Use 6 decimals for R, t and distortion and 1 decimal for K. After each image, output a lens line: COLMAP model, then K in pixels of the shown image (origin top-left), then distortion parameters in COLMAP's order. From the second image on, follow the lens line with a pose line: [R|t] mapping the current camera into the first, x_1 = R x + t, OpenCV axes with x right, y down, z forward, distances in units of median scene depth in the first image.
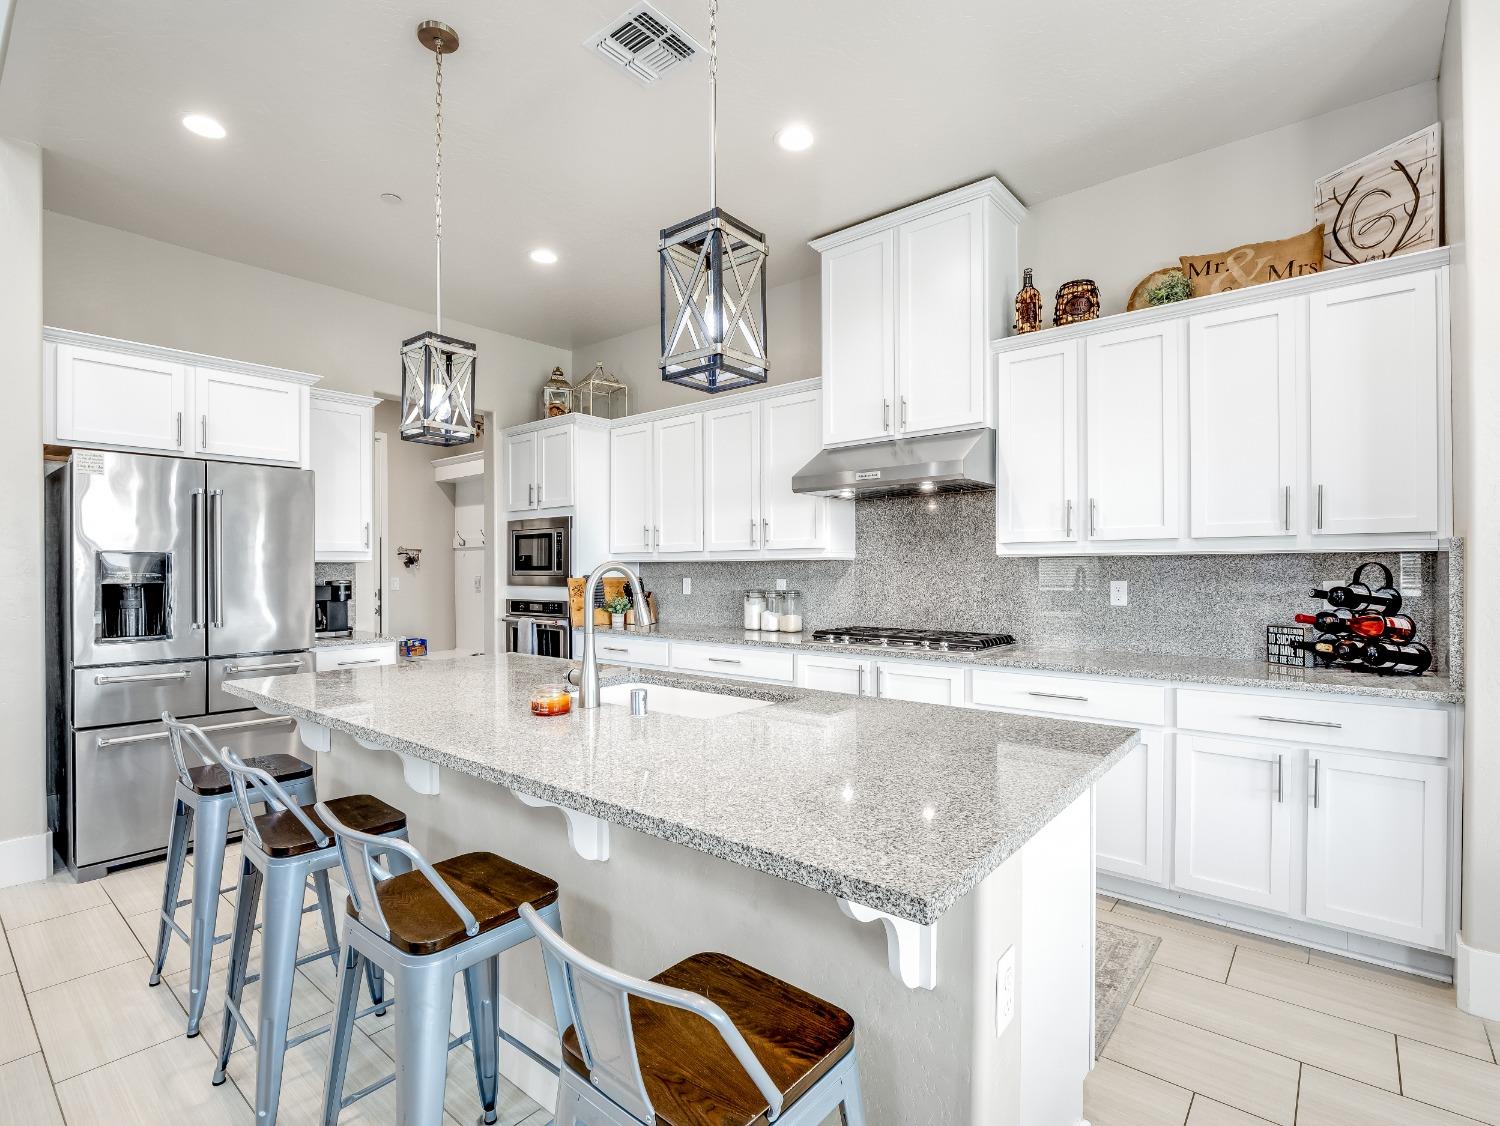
lens RADIAL K [[726.4, 0, 751.8], [0, 726.4, 569.5], [0, 0, 1]] dist [-0.013404, -0.000154]
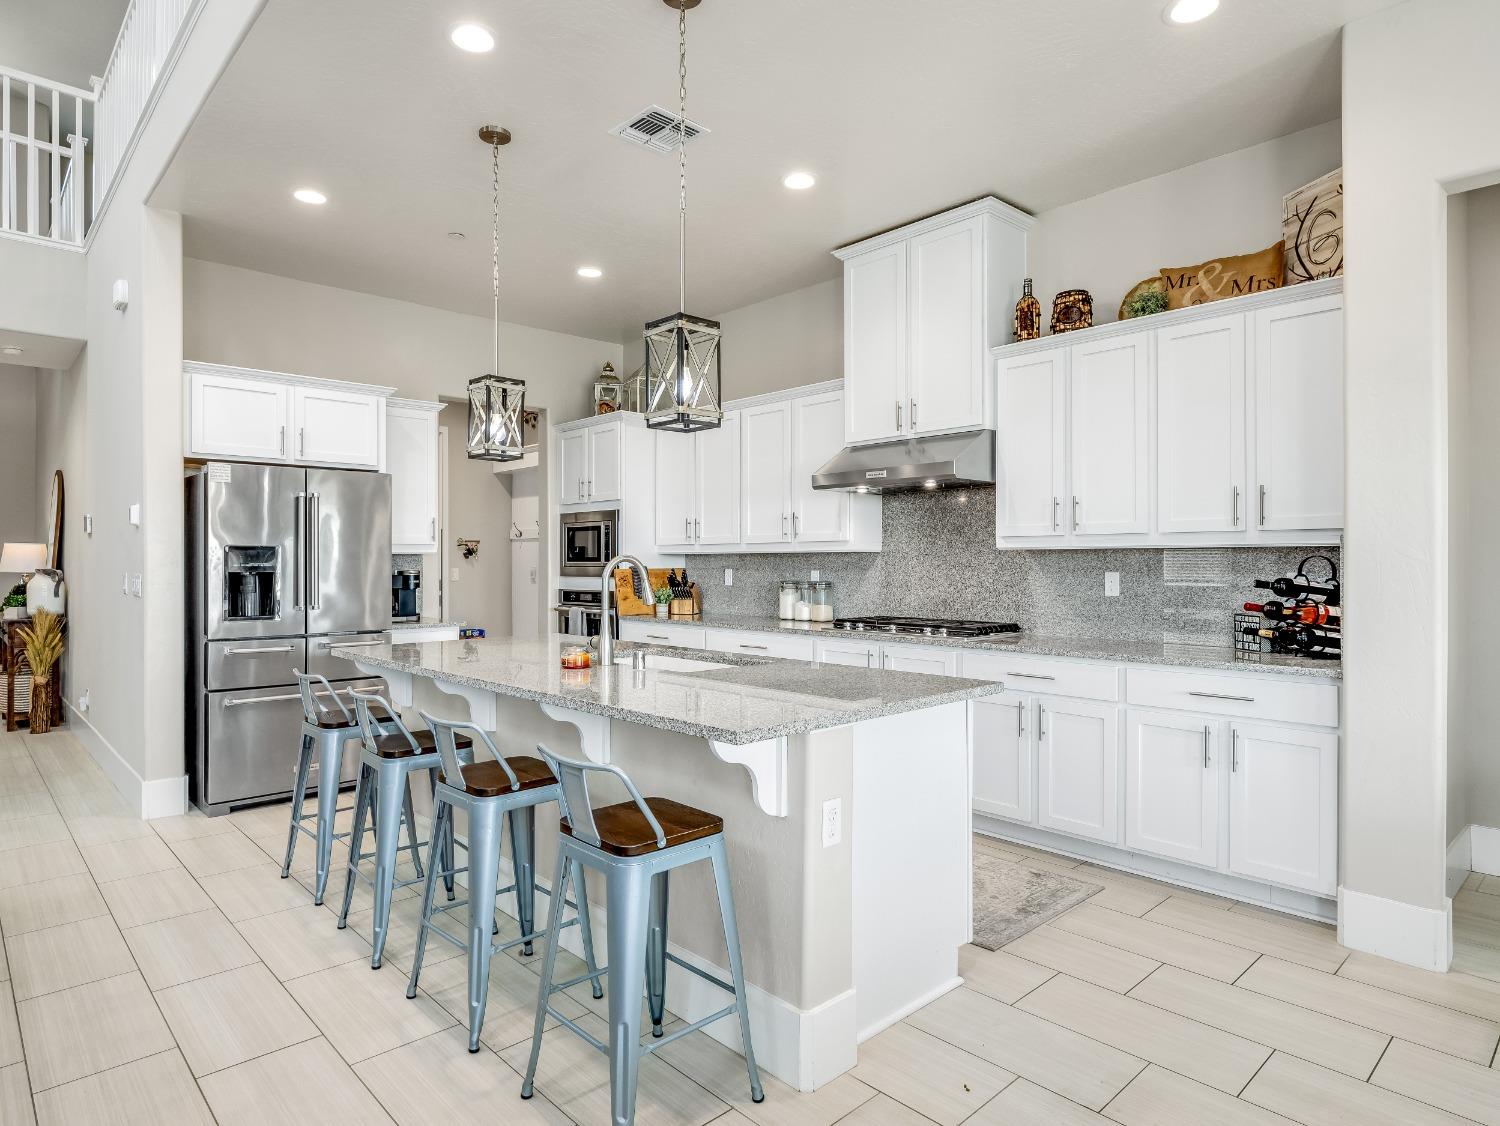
lens RADIAL K [[861.2, 0, 752.4], [0, 861.2, 557.5], [0, 0, 1]] dist [-0.003050, -0.001005]
pose [[0.992956, 0.000985, -0.118479, 0.148537], [-0.001448, 0.999992, -0.003825, -0.000748], [0.118475, 0.003969, 0.992949, -0.342856]]
